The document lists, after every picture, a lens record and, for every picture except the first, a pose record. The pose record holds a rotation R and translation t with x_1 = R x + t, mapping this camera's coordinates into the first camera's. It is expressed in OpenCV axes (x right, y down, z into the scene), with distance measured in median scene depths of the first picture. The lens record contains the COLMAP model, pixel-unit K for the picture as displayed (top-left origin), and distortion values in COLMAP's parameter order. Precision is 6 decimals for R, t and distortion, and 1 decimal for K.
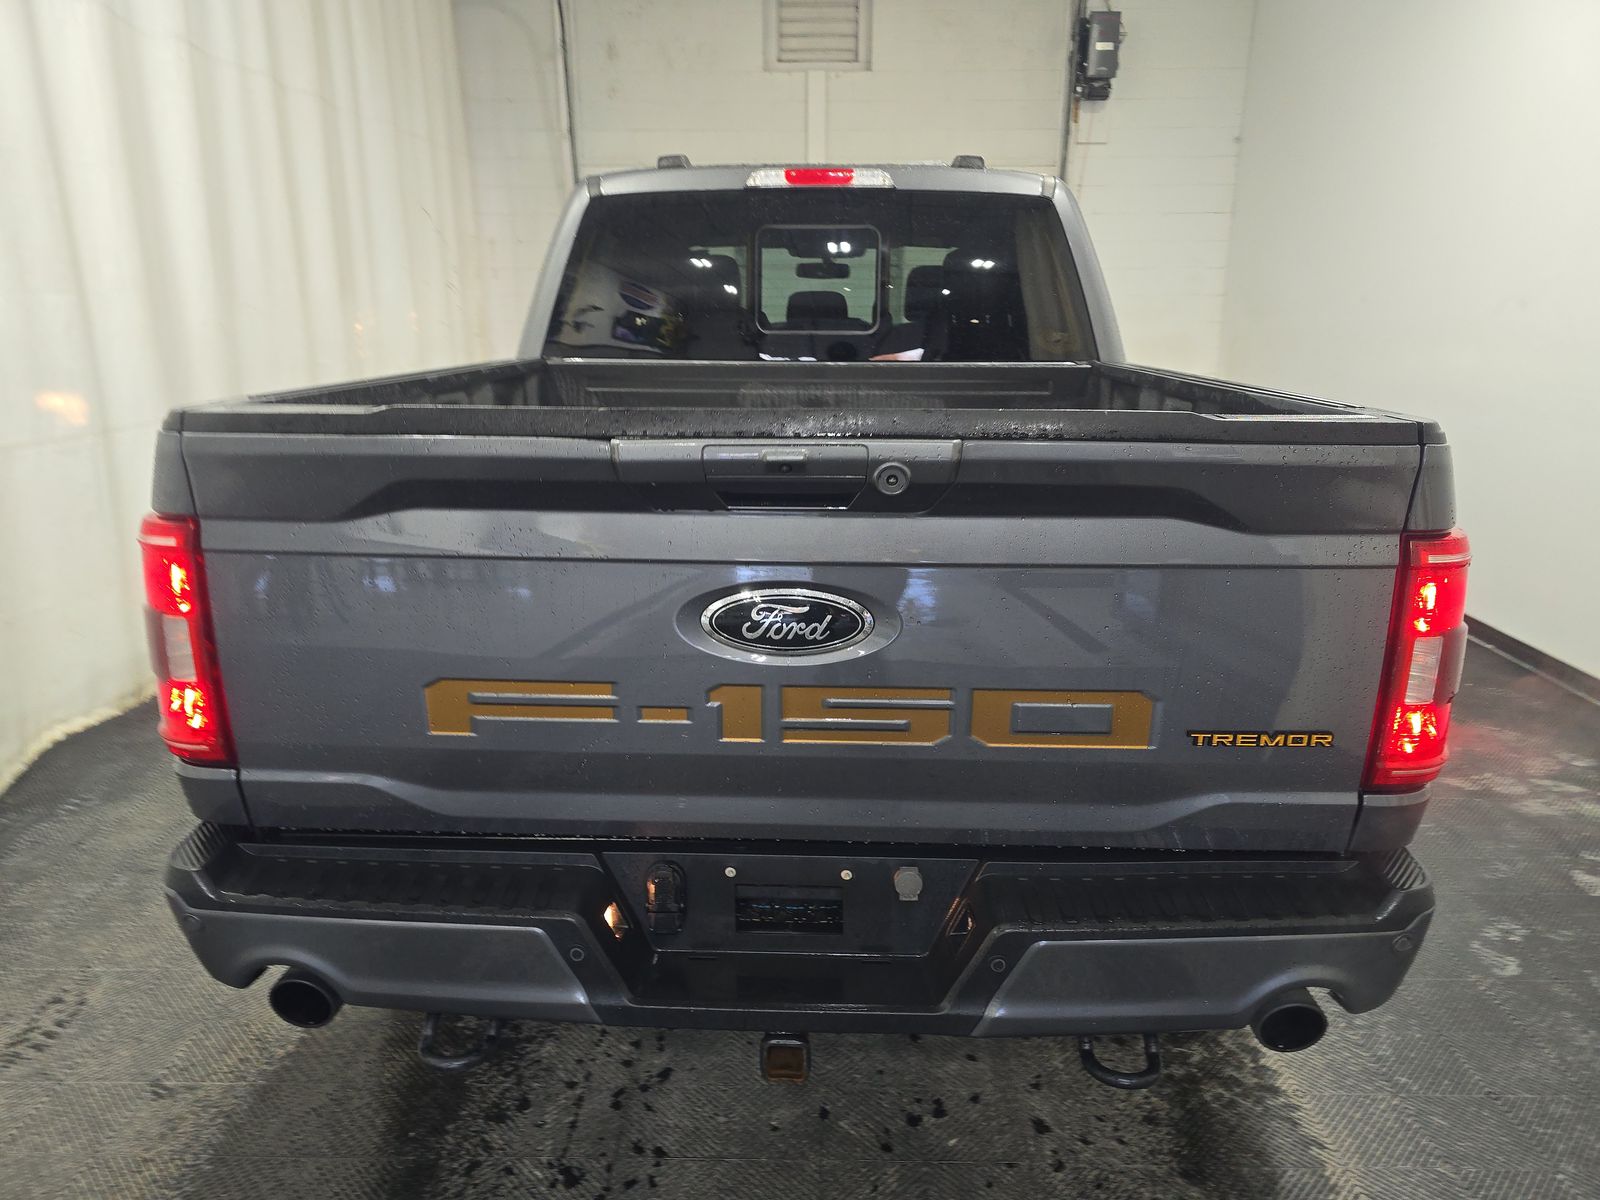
lens RADIAL K [[1048.7, 0, 800.0], [0, 1048.7, 600.0], [0, 0, 1]] dist [0.041674, -0.036757]
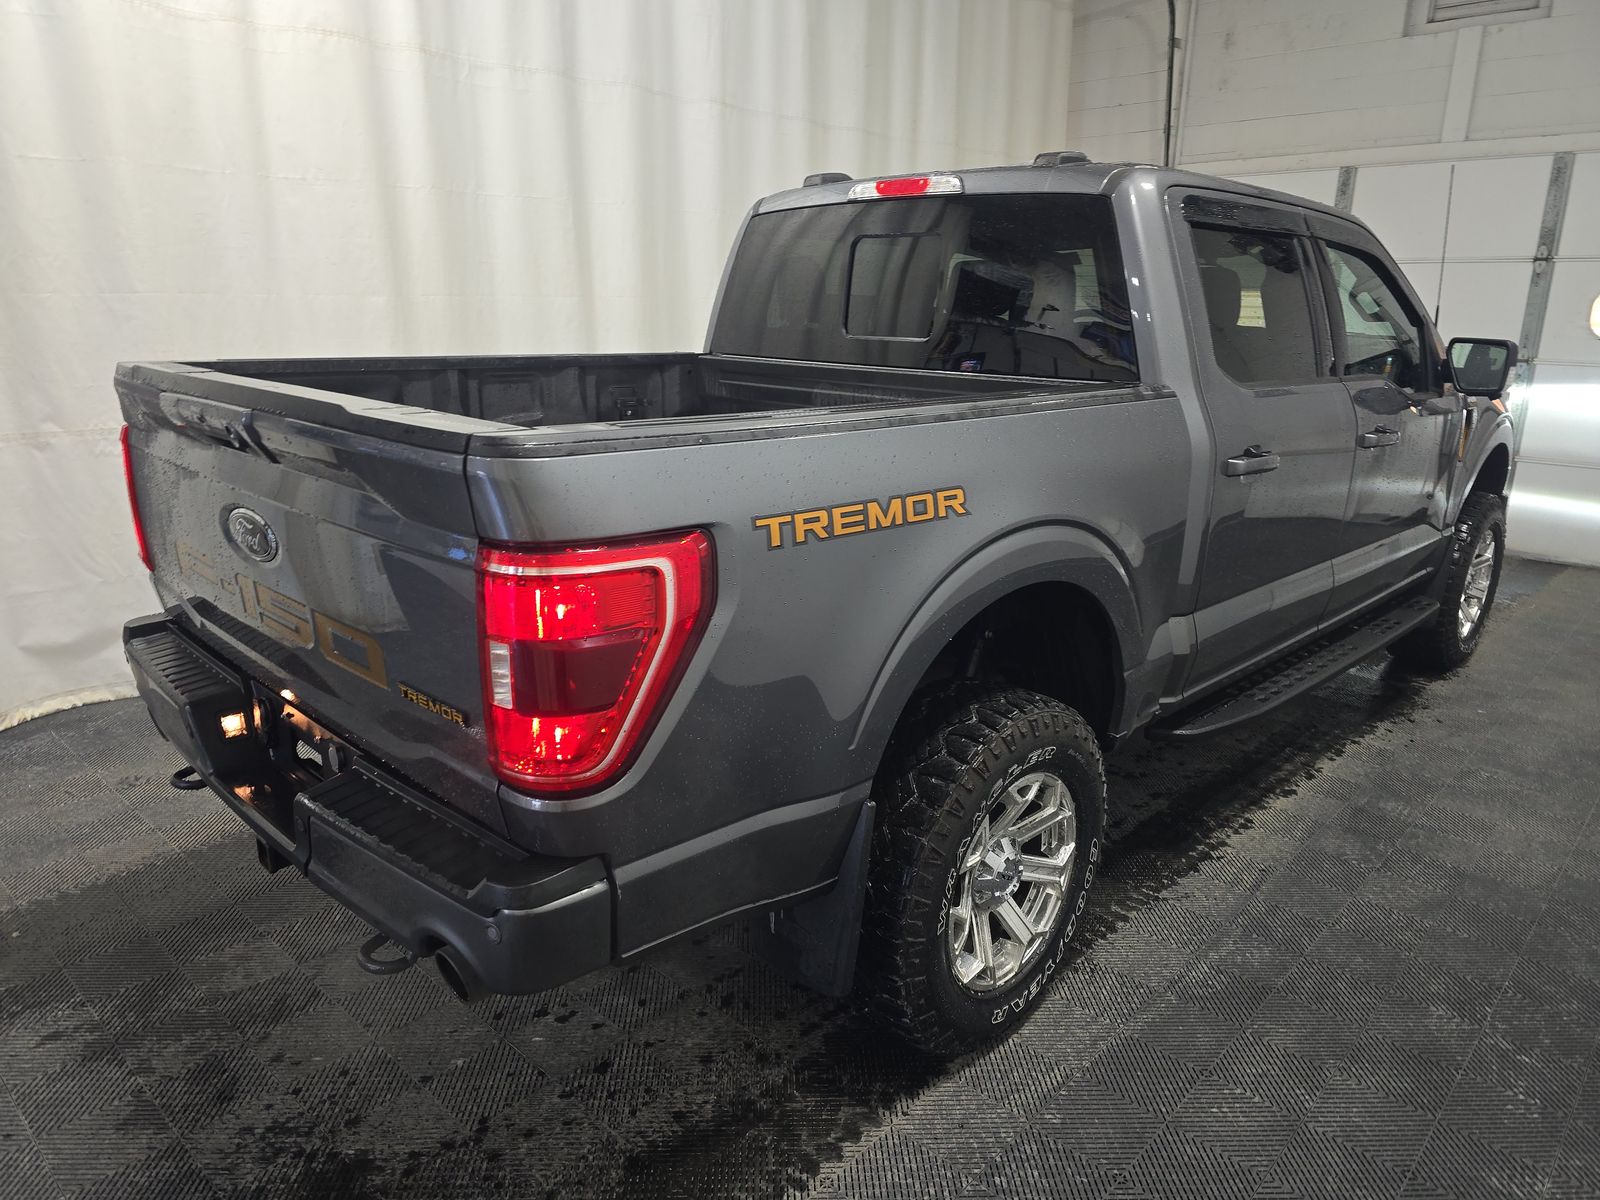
lens RADIAL K [[1048.7, 0, 800.0], [0, 1048.7, 600.0], [0, 0, 1]] dist [0.041674, -0.036757]
pose [[0.743196, 0.190080, -0.641506, 0.672340], [-0.190478, 0.979230, 0.069476, -0.059909], [0.641388, 0.070558, 0.763965, 0.181105]]
